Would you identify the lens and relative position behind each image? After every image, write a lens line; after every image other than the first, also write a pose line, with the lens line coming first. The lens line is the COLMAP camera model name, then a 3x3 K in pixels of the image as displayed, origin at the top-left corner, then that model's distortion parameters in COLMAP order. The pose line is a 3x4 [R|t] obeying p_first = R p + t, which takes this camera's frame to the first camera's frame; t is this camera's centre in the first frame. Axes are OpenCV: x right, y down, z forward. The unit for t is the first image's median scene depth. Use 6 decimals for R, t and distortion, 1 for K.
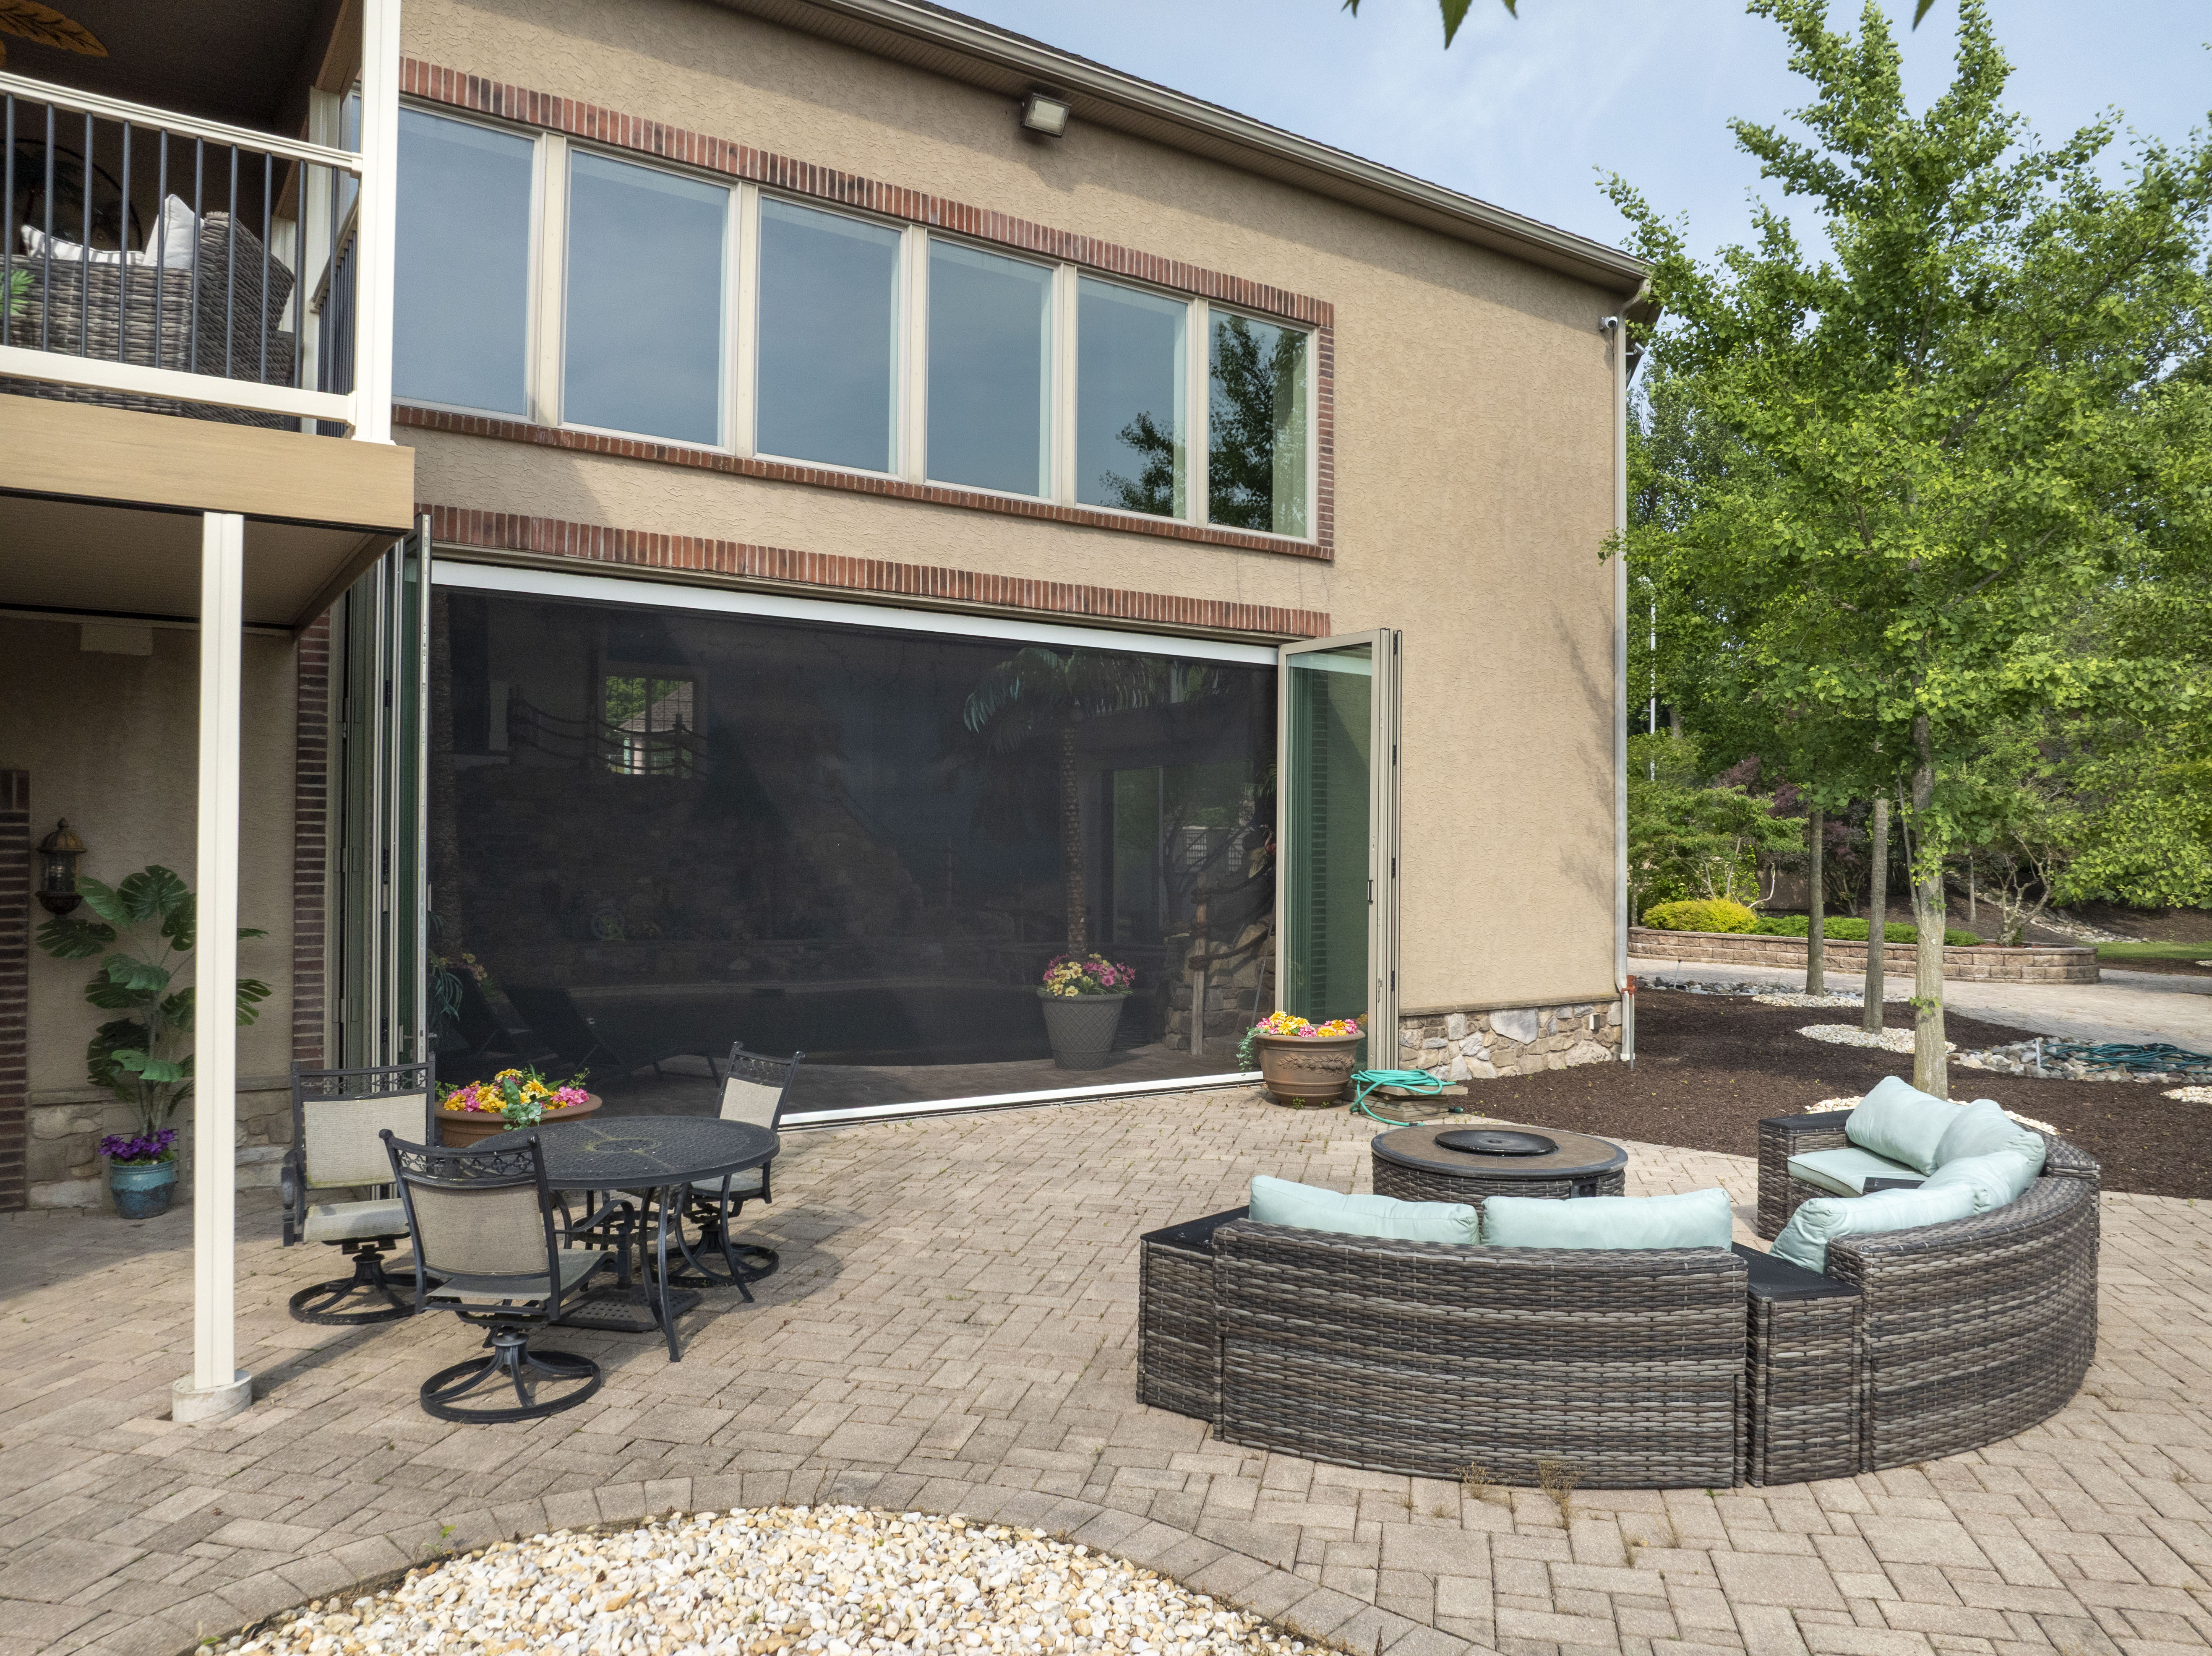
lens RADIAL K [[1534.4, 0, 1106.0], [0, 1534.4, 828.0], [0, 0, 1]] dist [-0.023906, 0.000403]
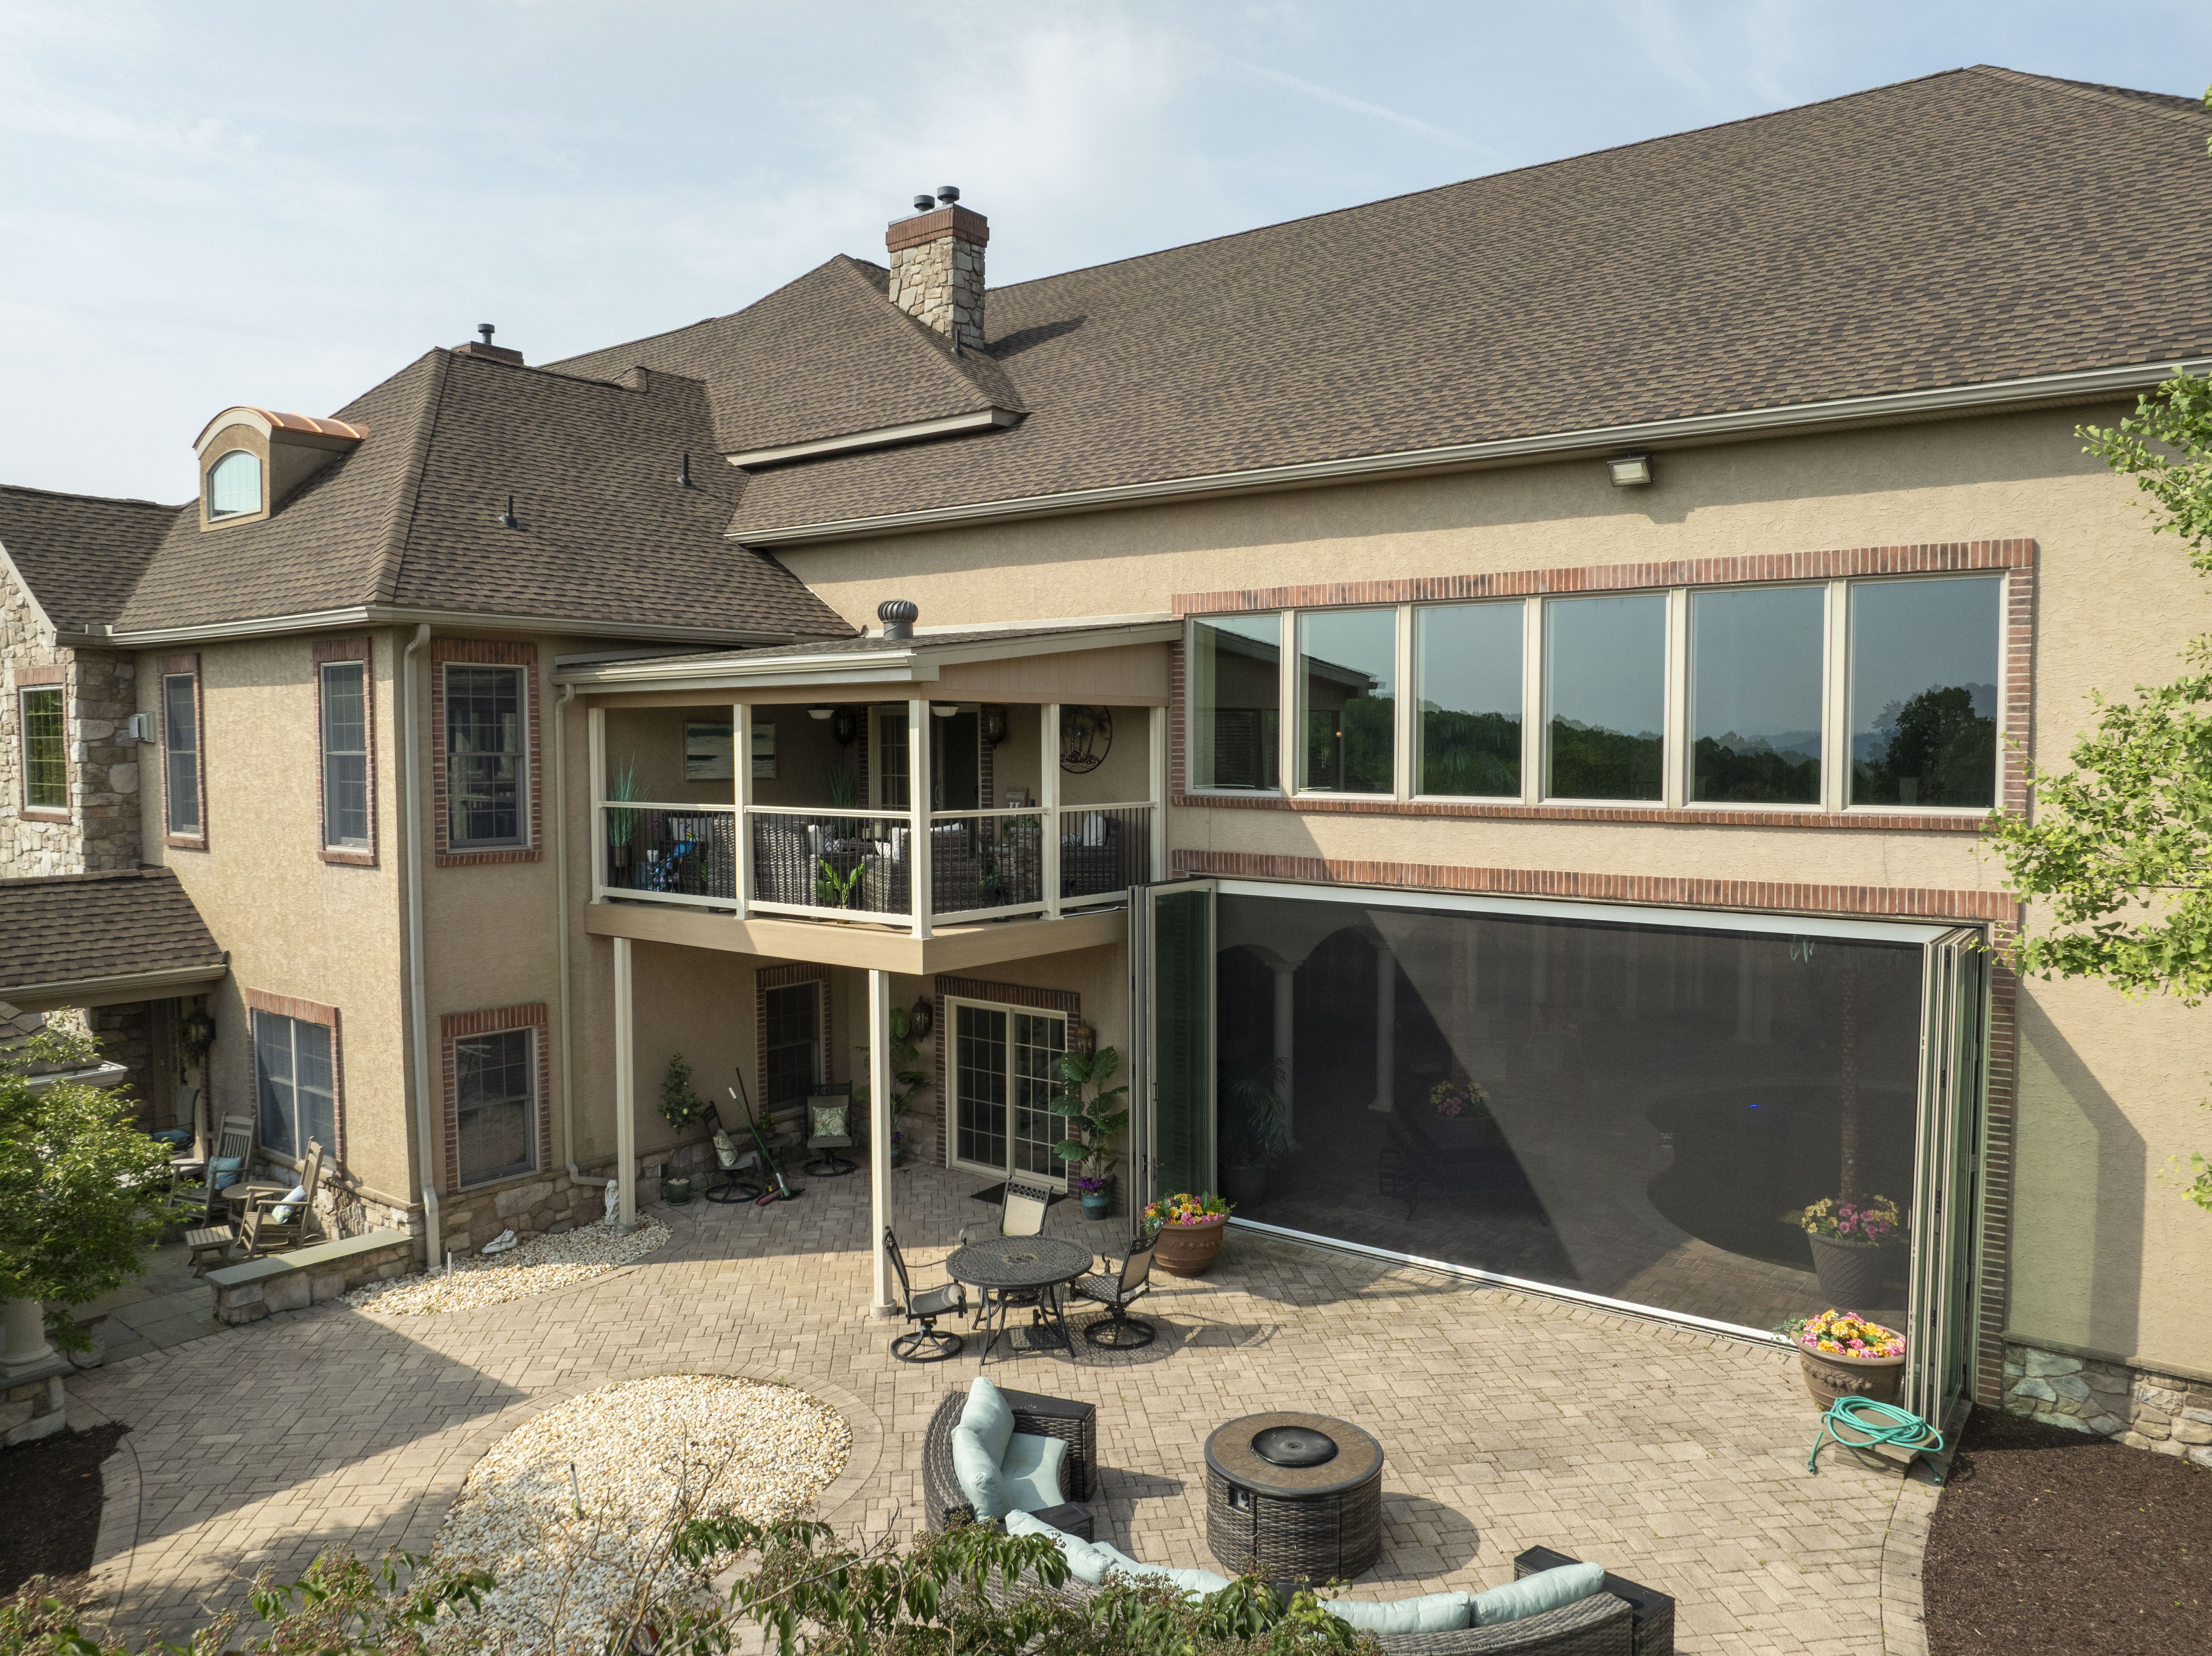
lens RADIAL K [[1534.4, 0, 1106.0], [0, 1534.4, 828.0], [0, 0, 1]] dist [-0.023906, 0.000403]
pose [[0.333209, 0.043966, -0.941827, 0.929625], [0.018748, 0.998406, 0.053240, -0.273574], [0.942667, -0.035398, 0.331854, 0.242998]]
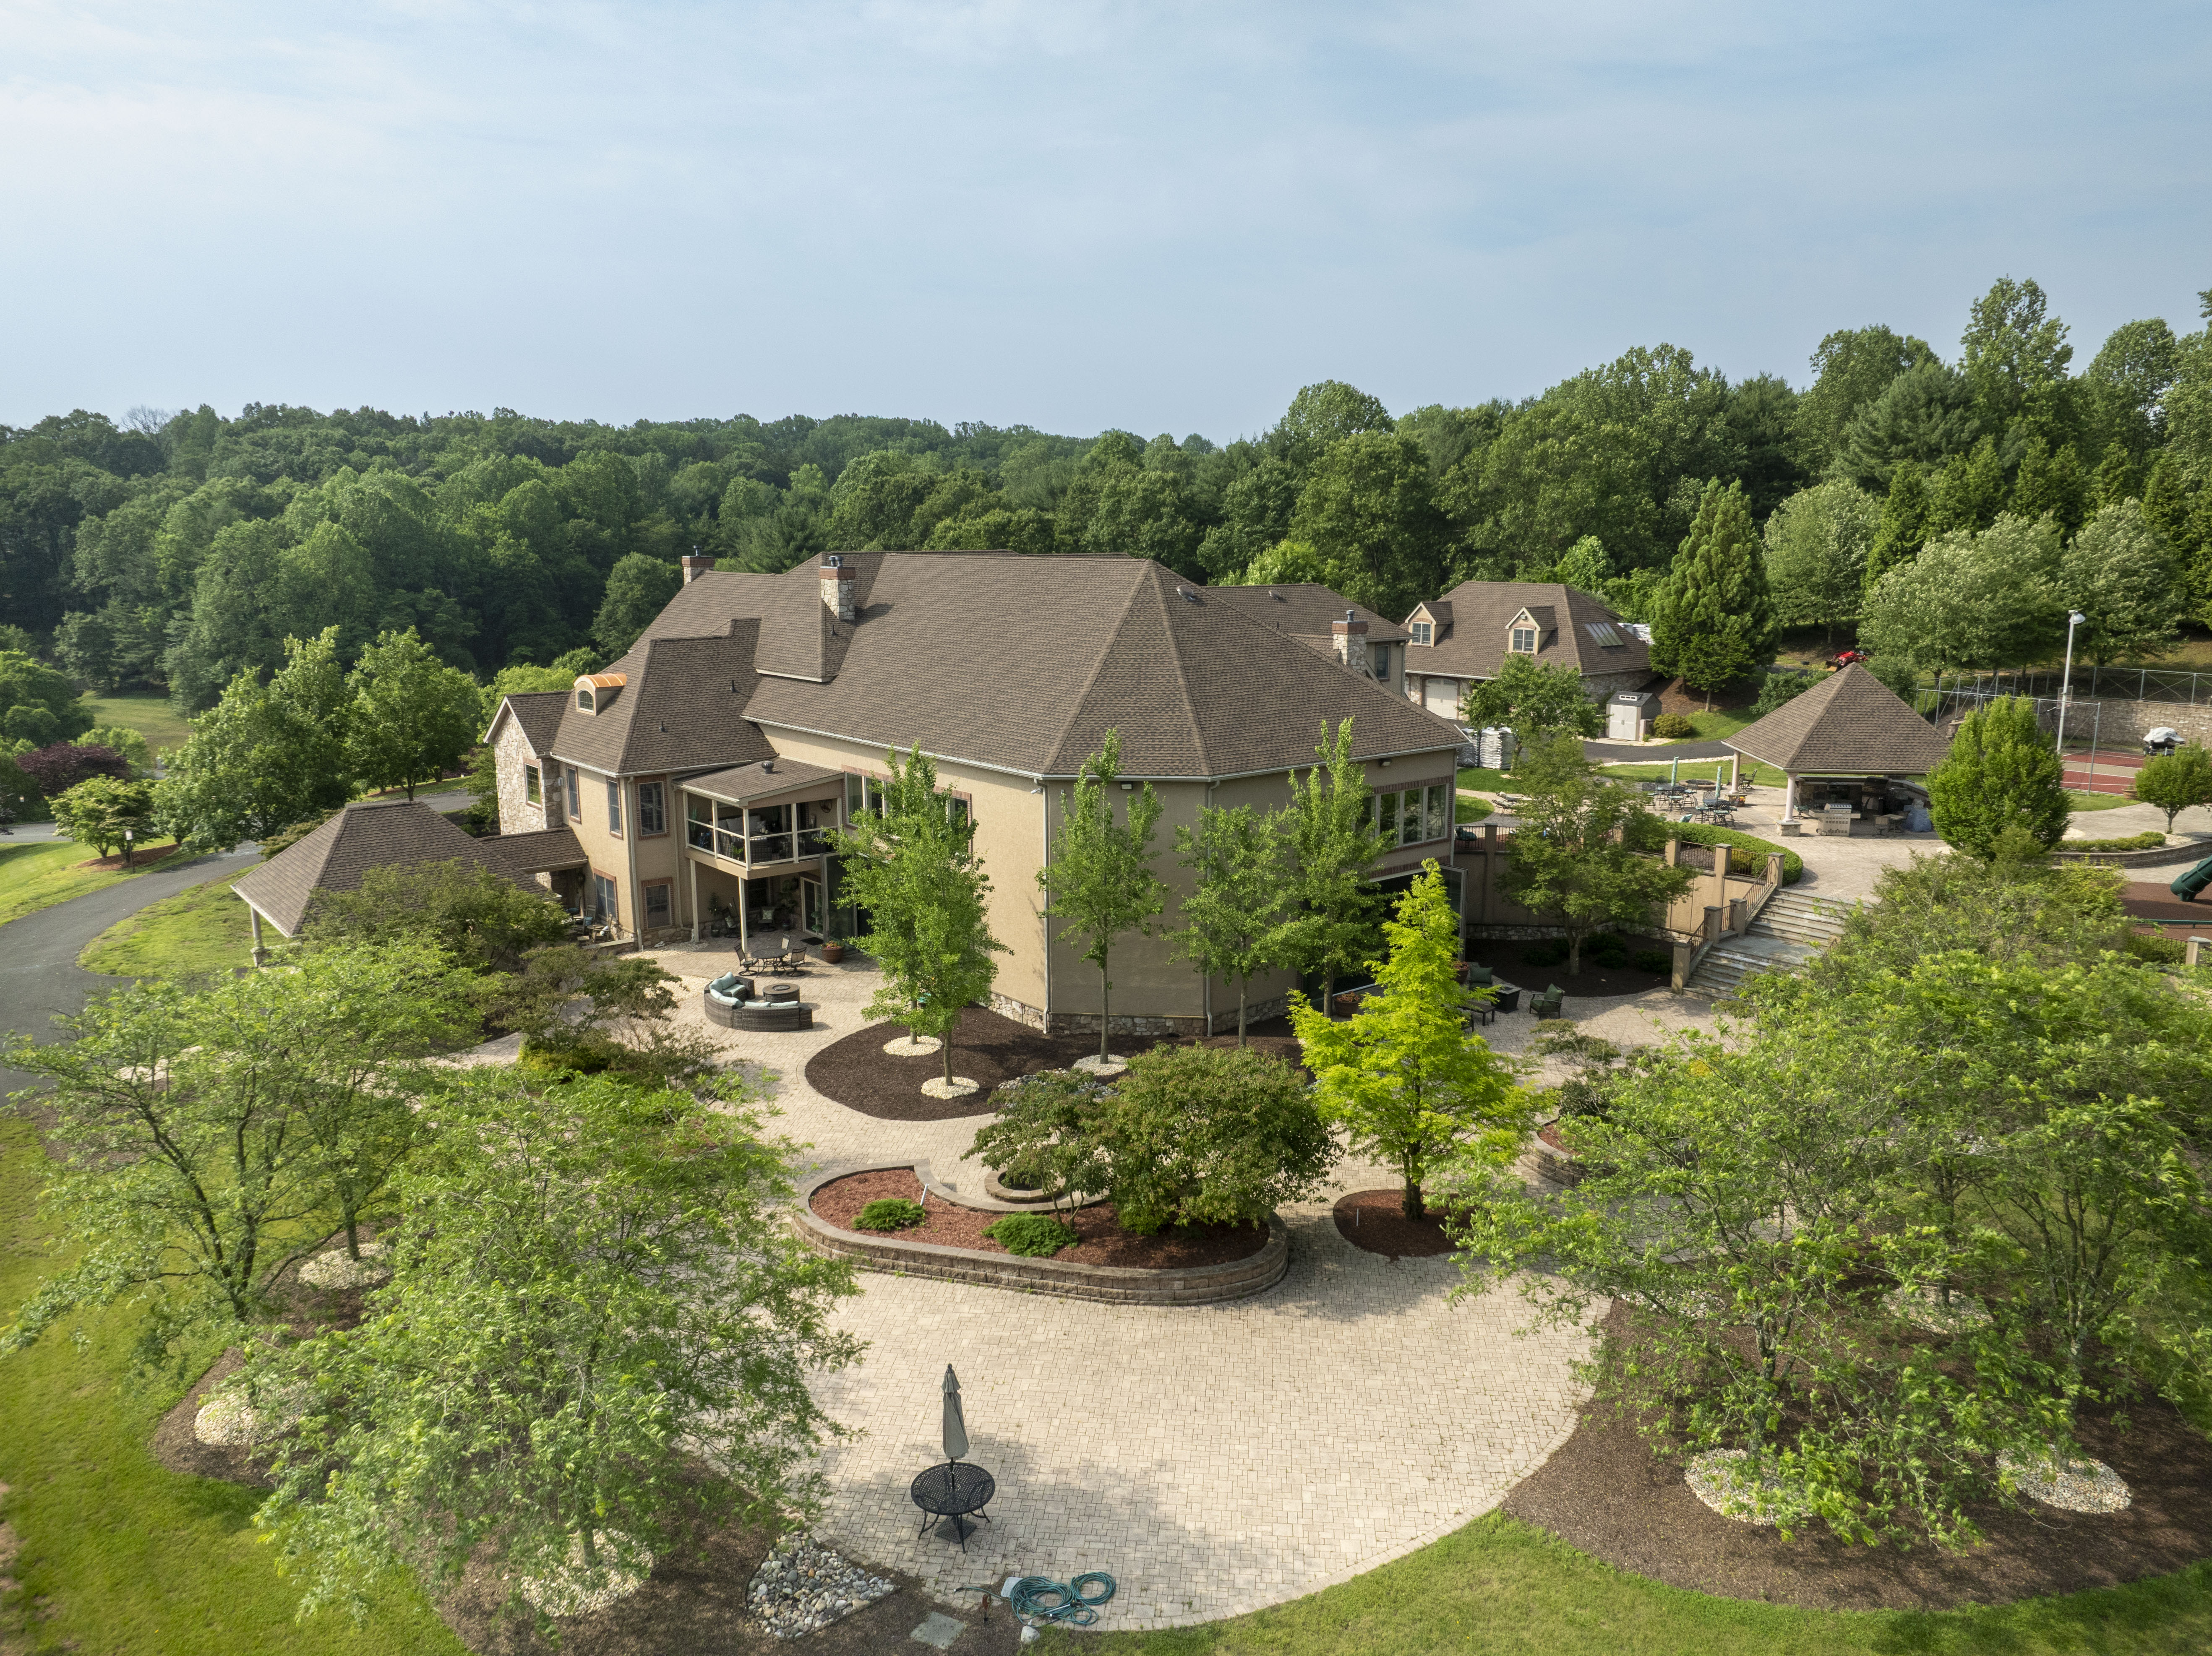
lens RADIAL K [[1534.4, 0, 1106.0], [0, 1534.4, 828.0], [0, 0, 1]] dist [-0.023906, 0.000403]
pose [[0.118069, 0.177506, -0.977011, 4.295851], [0.018149, 0.983343, 0.180850, -1.049055], [0.992840, -0.039084, 0.112881, 1.039180]]
